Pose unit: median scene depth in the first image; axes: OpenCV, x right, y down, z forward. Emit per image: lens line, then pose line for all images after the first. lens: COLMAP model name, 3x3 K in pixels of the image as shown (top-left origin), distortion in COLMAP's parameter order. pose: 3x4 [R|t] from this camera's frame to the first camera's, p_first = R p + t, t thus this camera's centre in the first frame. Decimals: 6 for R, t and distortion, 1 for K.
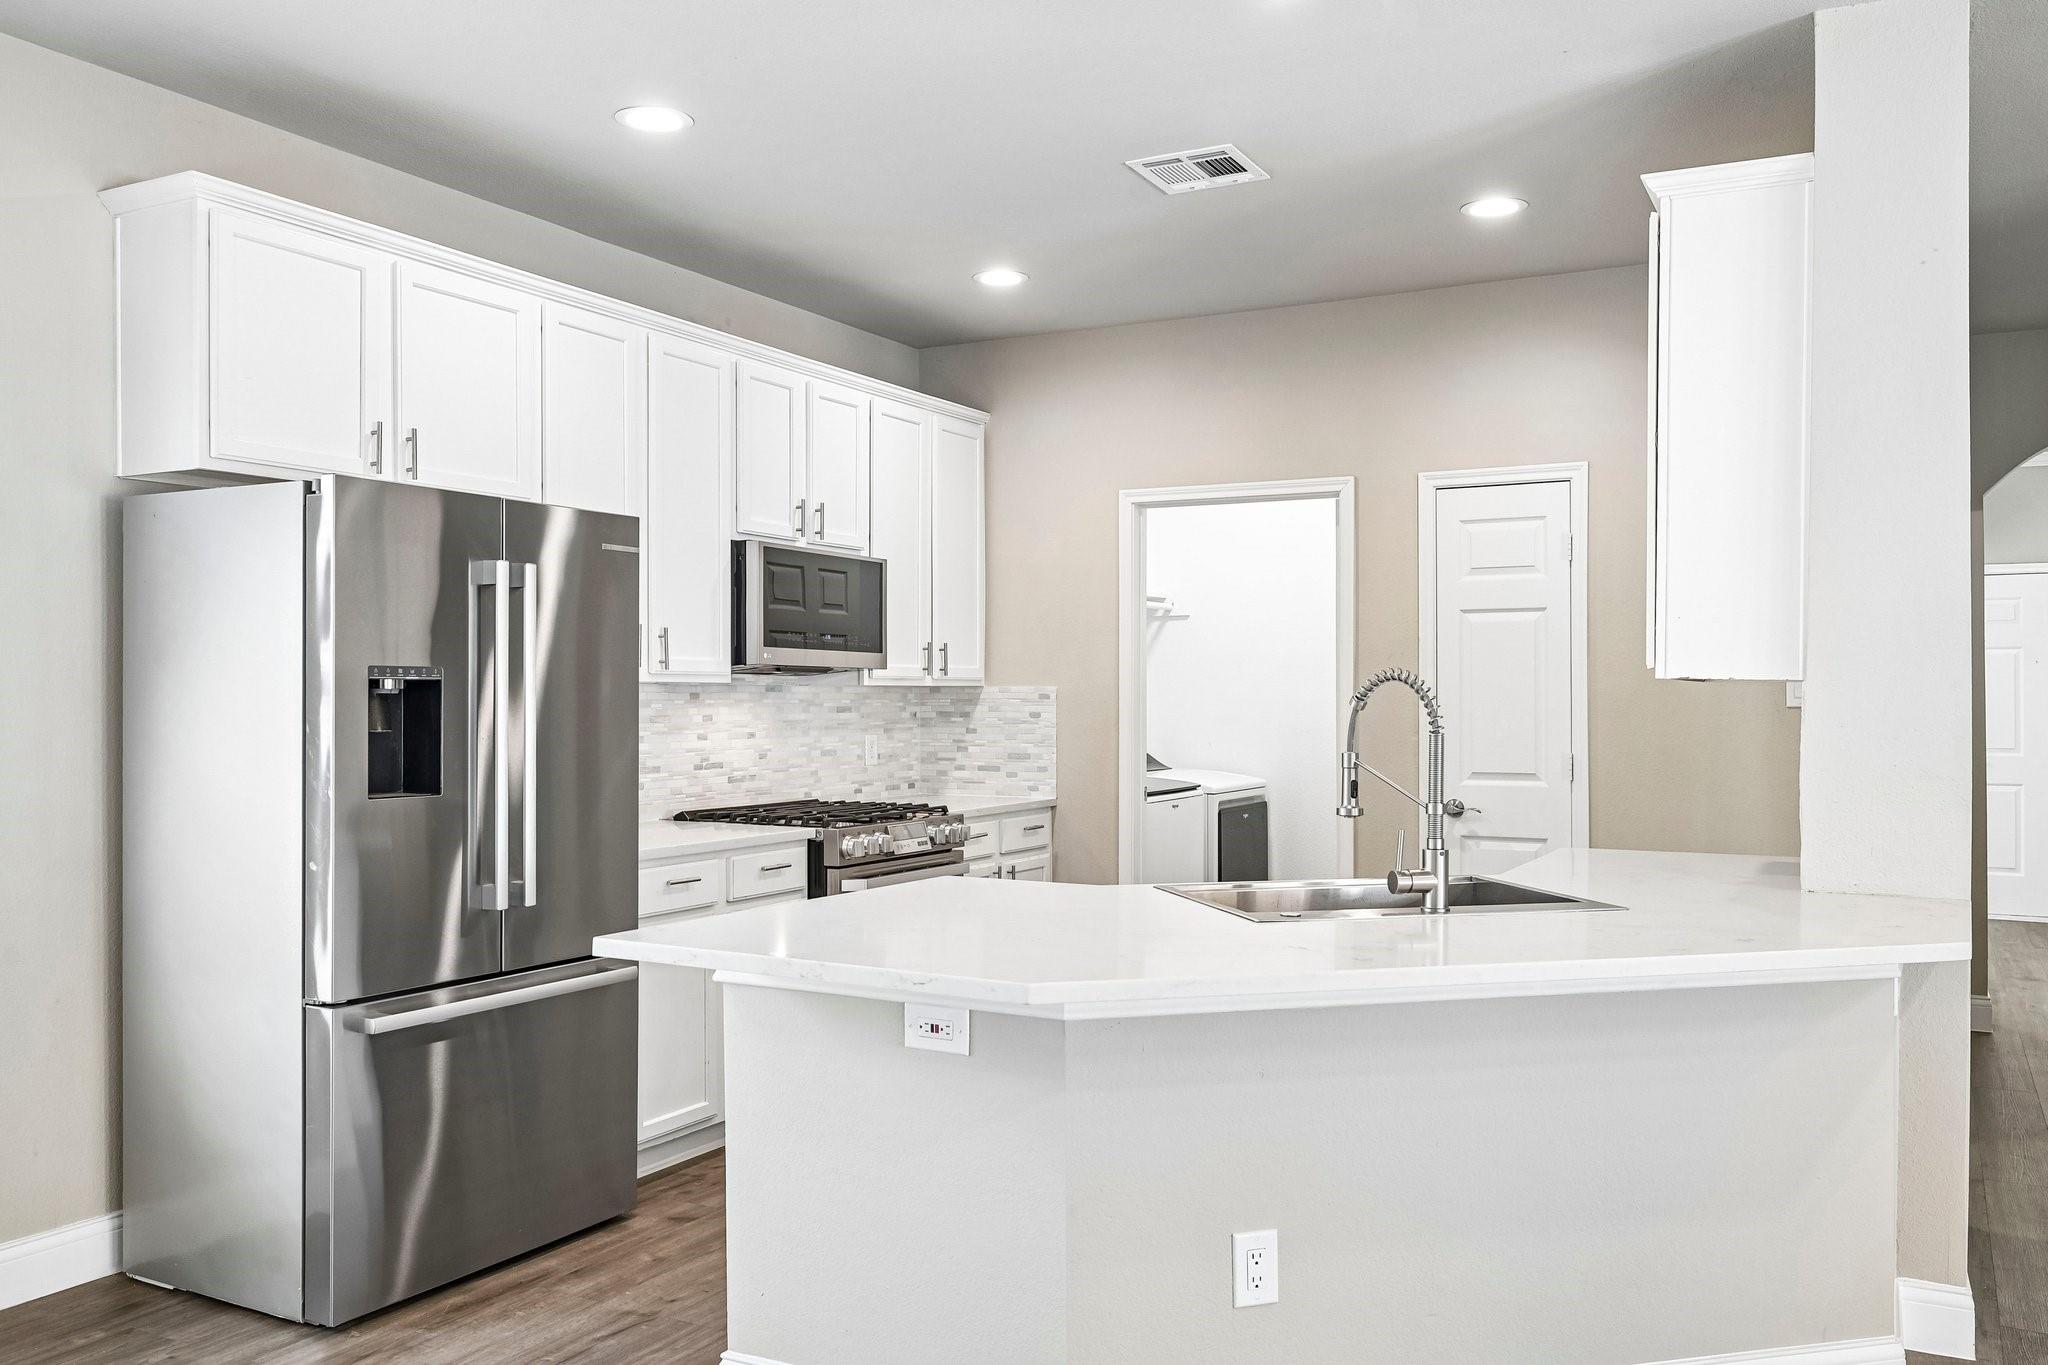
lens RADIAL K [[1597.7, 0, 1023.9], [0, 1597.7, 688.3], [0, 0, 1]] dist [0.000559, 0.000028]
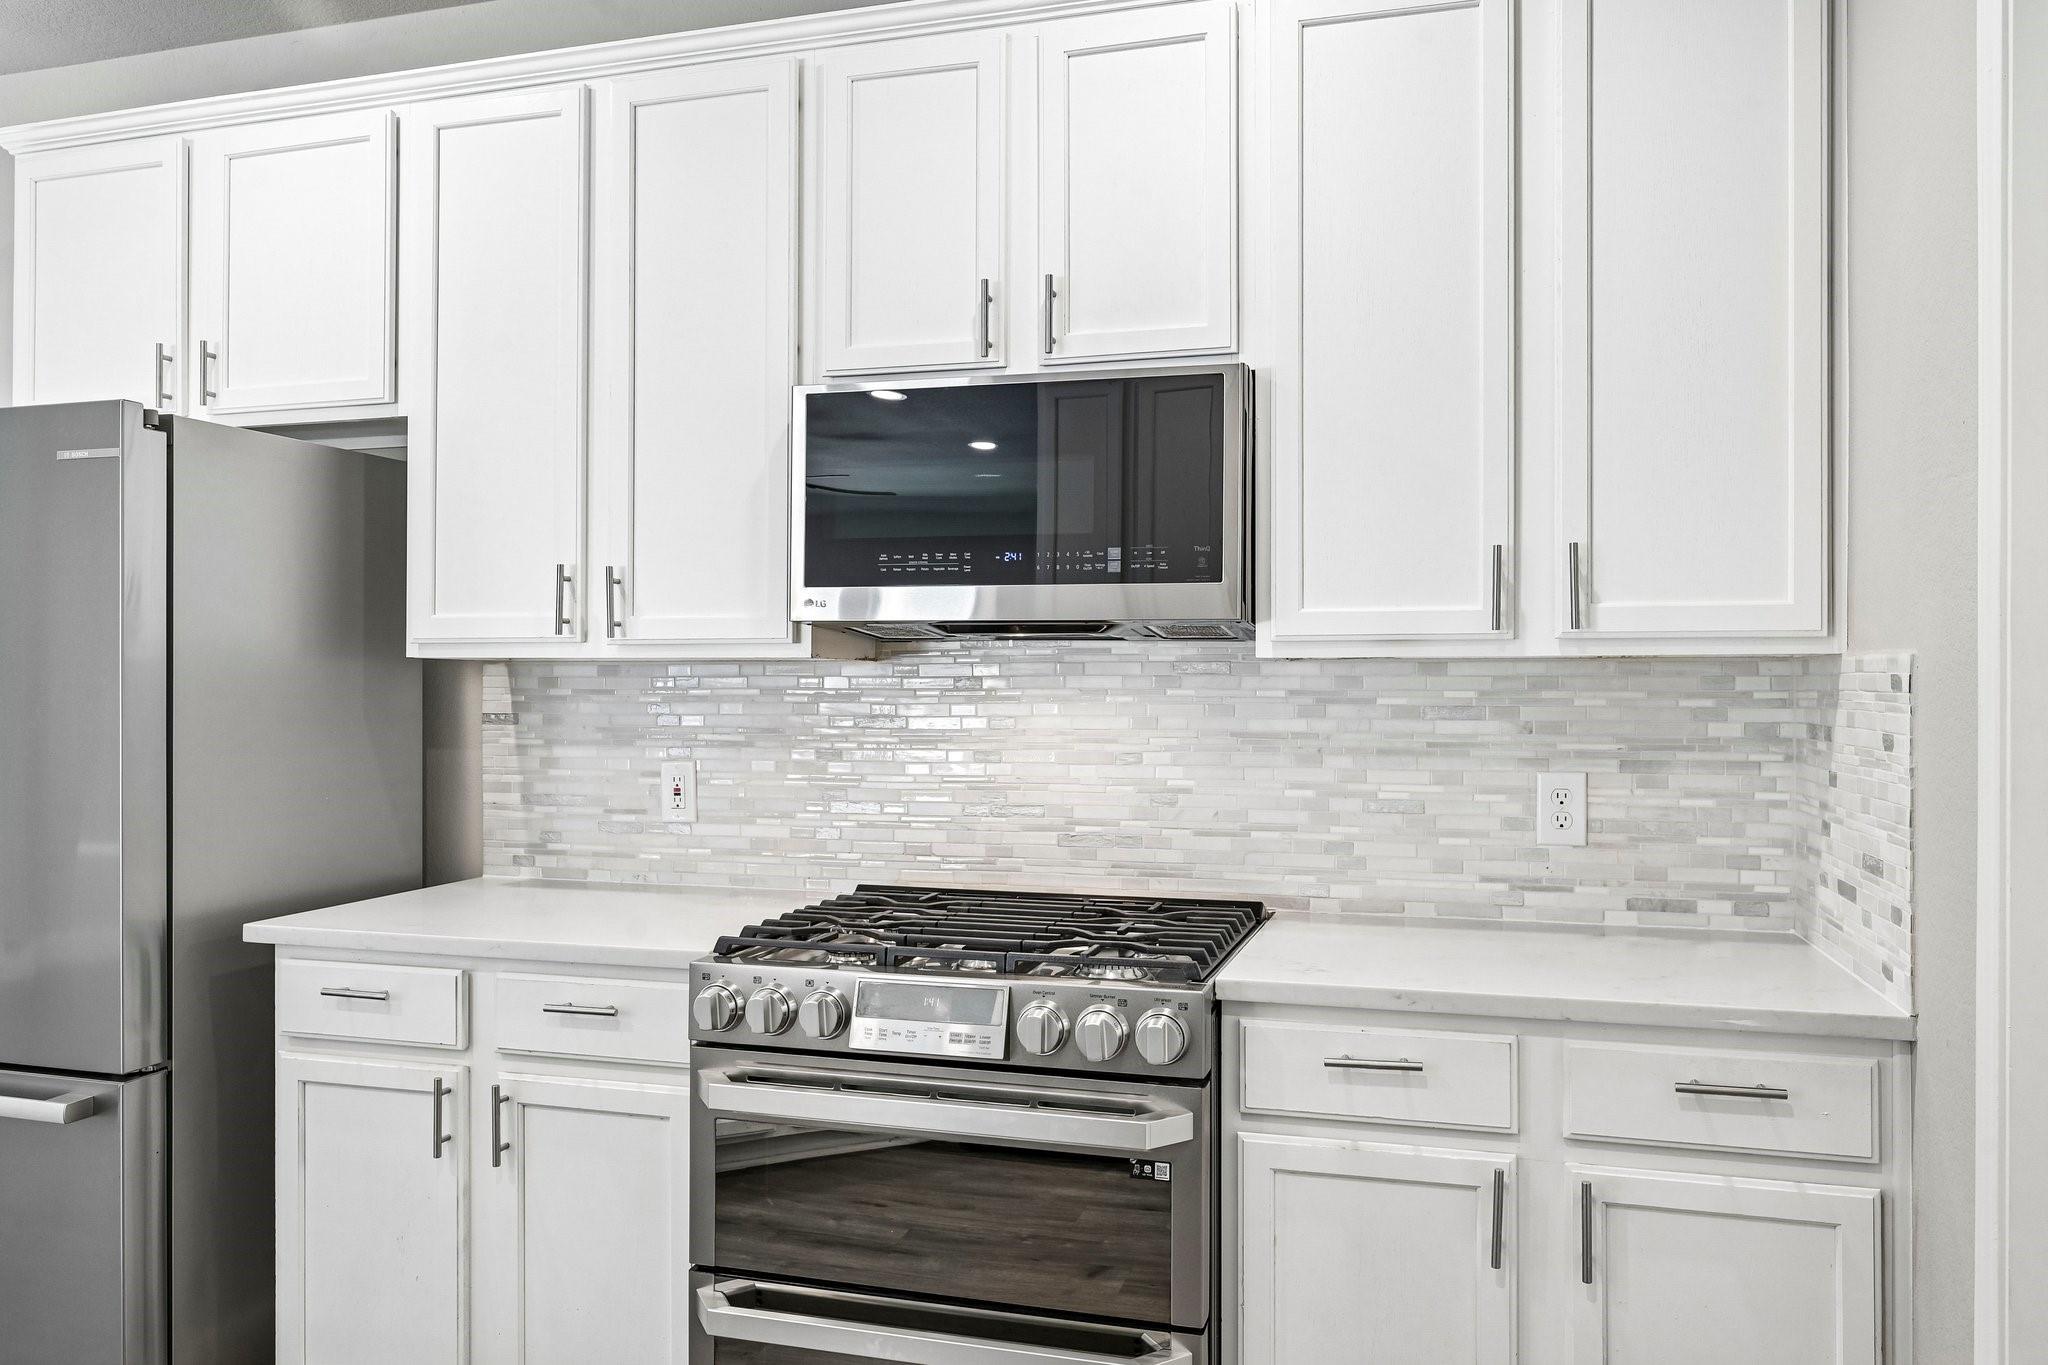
lens RADIAL K [[1520.0, 0, 1023.5], [0, 1520.0, 677.8], [0, 0, 1]] dist [-0.004700, -0.000997]
pose [[0.199522, 0.001056, -0.979893, 0.281131], [0.006898, 0.999973, 0.002483, 0.001622], [0.979869, -0.007255, 0.199509, 0.802734]]
